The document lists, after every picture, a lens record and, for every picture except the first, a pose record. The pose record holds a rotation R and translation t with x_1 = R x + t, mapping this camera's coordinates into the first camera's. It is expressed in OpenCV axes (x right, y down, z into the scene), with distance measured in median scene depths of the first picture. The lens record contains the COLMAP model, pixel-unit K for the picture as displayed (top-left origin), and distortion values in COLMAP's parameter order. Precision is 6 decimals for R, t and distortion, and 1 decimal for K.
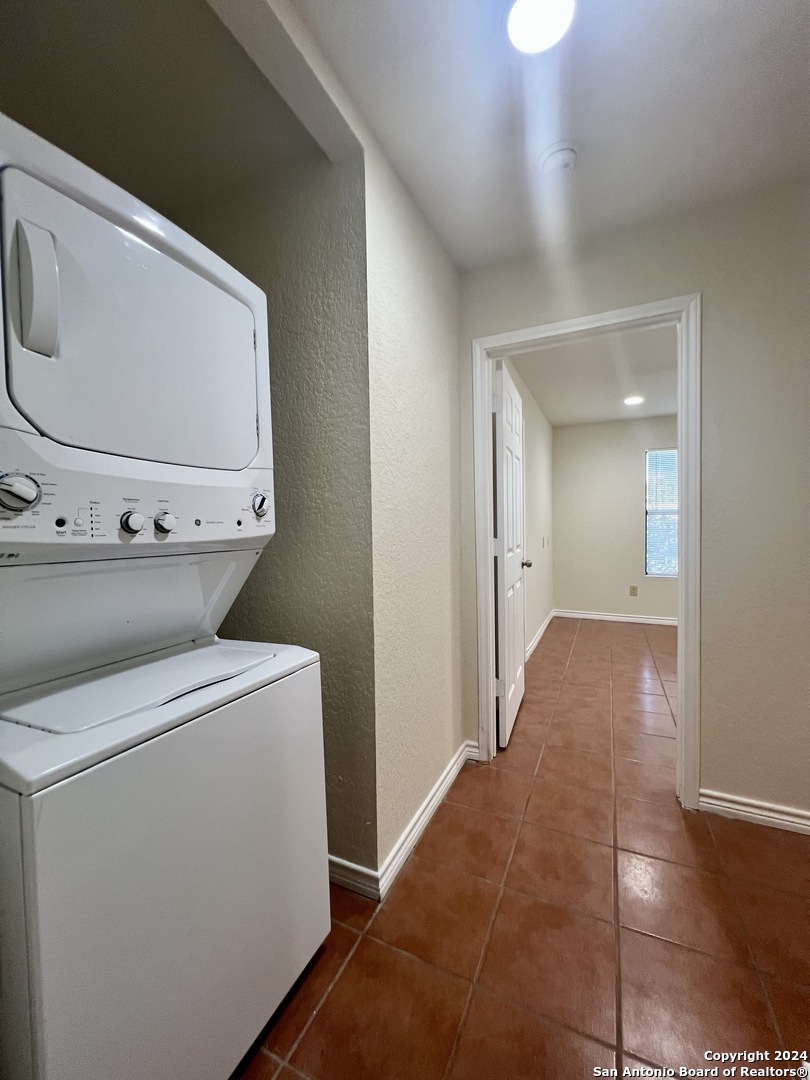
lens RADIAL K [[431.9, 0, 401.6], [0, 431.9, 538.1], [0, 0, 1]] dist [0.000190, 0.000270]
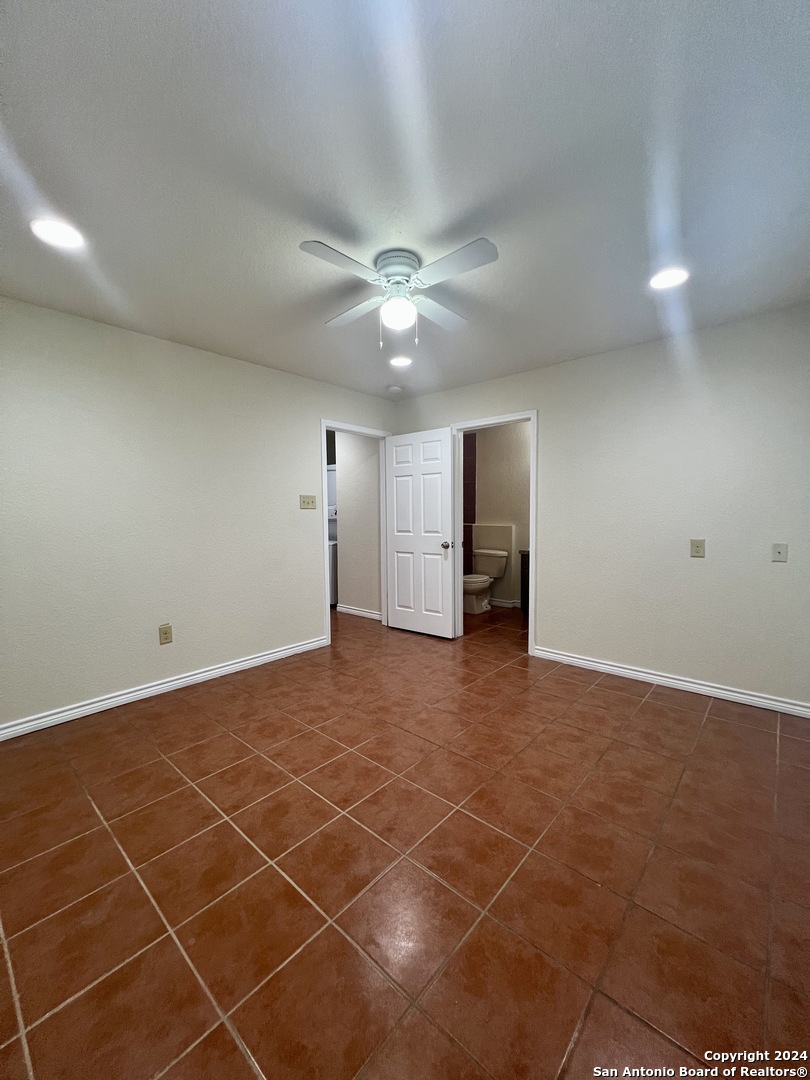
lens RADIAL K [[431.9, 0, 406.6], [0, 431.9, 537.3], [0, 0, 1]] dist [0.000190, 0.000270]
pose [[-0.274929, 0.070601, -0.958869, 1.265935], [-0.015681, 0.996838, 0.077893, -0.056958], [0.961337, 0.036451, -0.272953, 0.956121]]
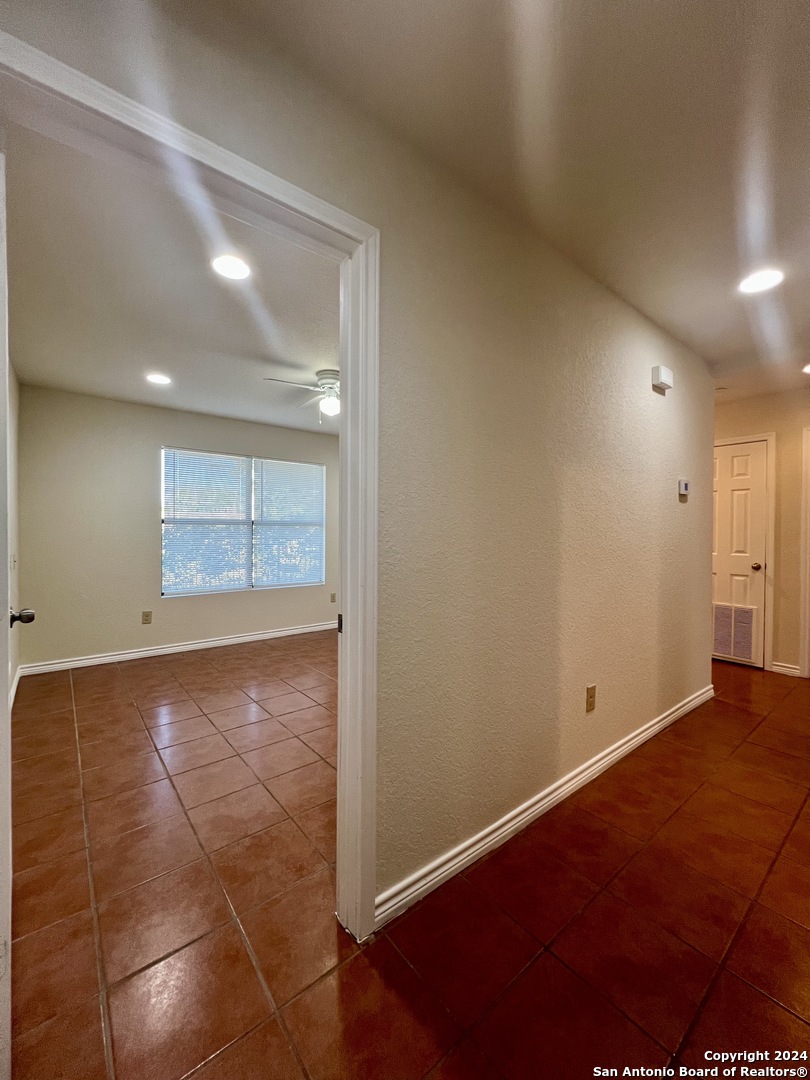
lens RADIAL K [[431.9, 0, 410.2], [0, 431.9, 536.6], [0, 0, 1]] dist [0.000190, 0.000270]
pose [[0.423065, 0.004258, 0.906089, 0.019481], [0.016168, 0.999794, -0.012247, -0.014687], [-0.905955, 0.019831, 0.422909, 0.284294]]
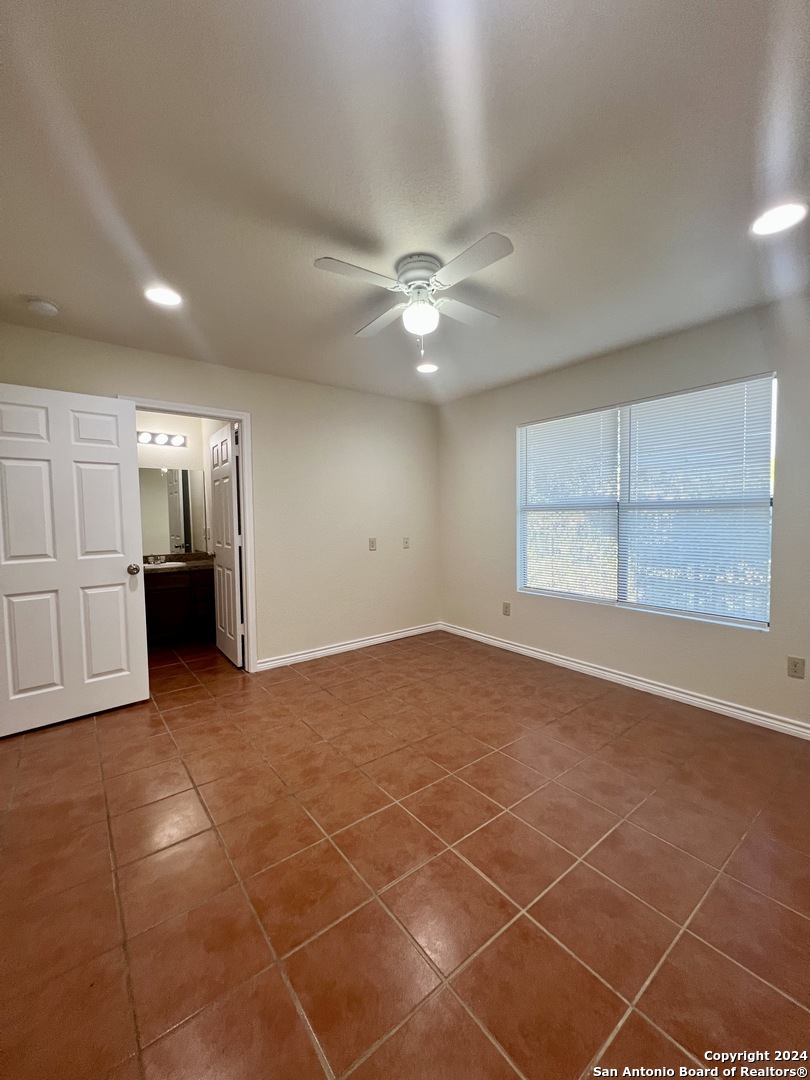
lens RADIAL K [[431.9, 0, 403.7], [0, 431.9, 538.1], [0, 0, 1]] dist [0.000190, 0.000270]
pose [[0.894190, 0.024370, -0.447024, 0.962579], [-0.011374, 0.999432, 0.031735, -0.038214], [0.447543, -0.023293, 0.893959, 0.302534]]
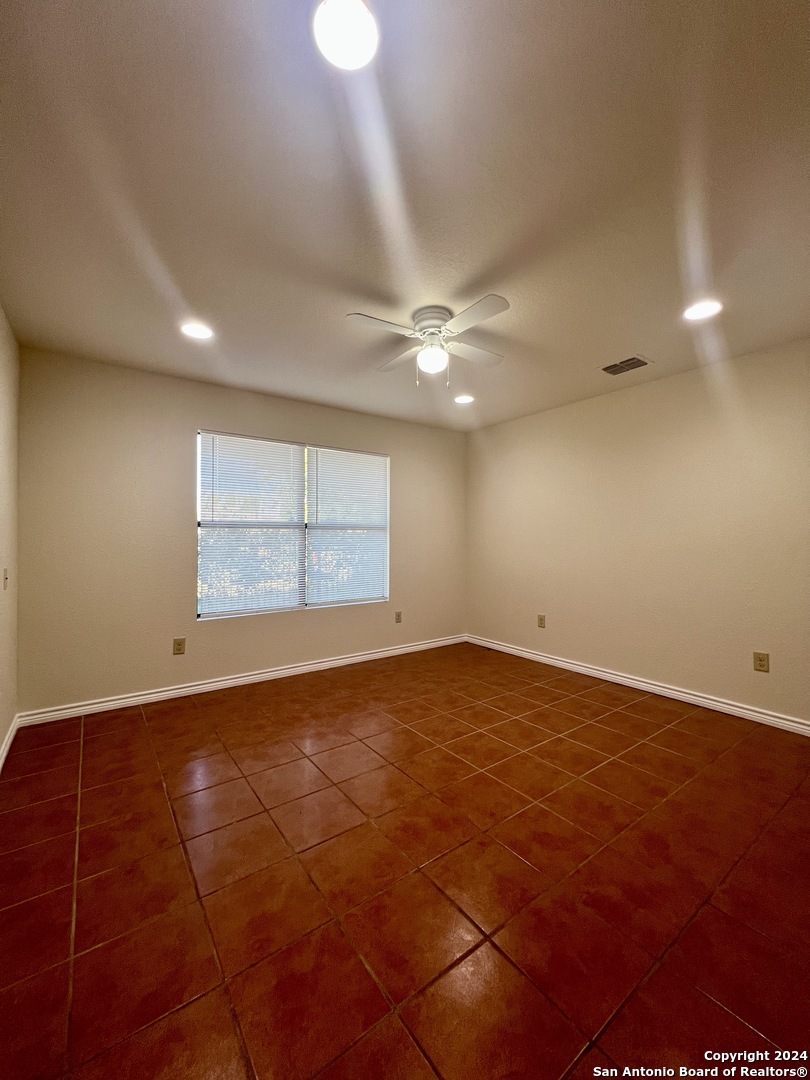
lens RADIAL K [[431.9, 0, 409.1], [0, 431.9, 536.6], [0, 0, 1]] dist [0.000190, 0.000270]
pose [[0.469235, 0.015236, 0.882942, 0.179352], [0.018753, 0.999454, -0.027213, -0.020926], [-0.882874, 0.029327, 0.468693, 0.538328]]
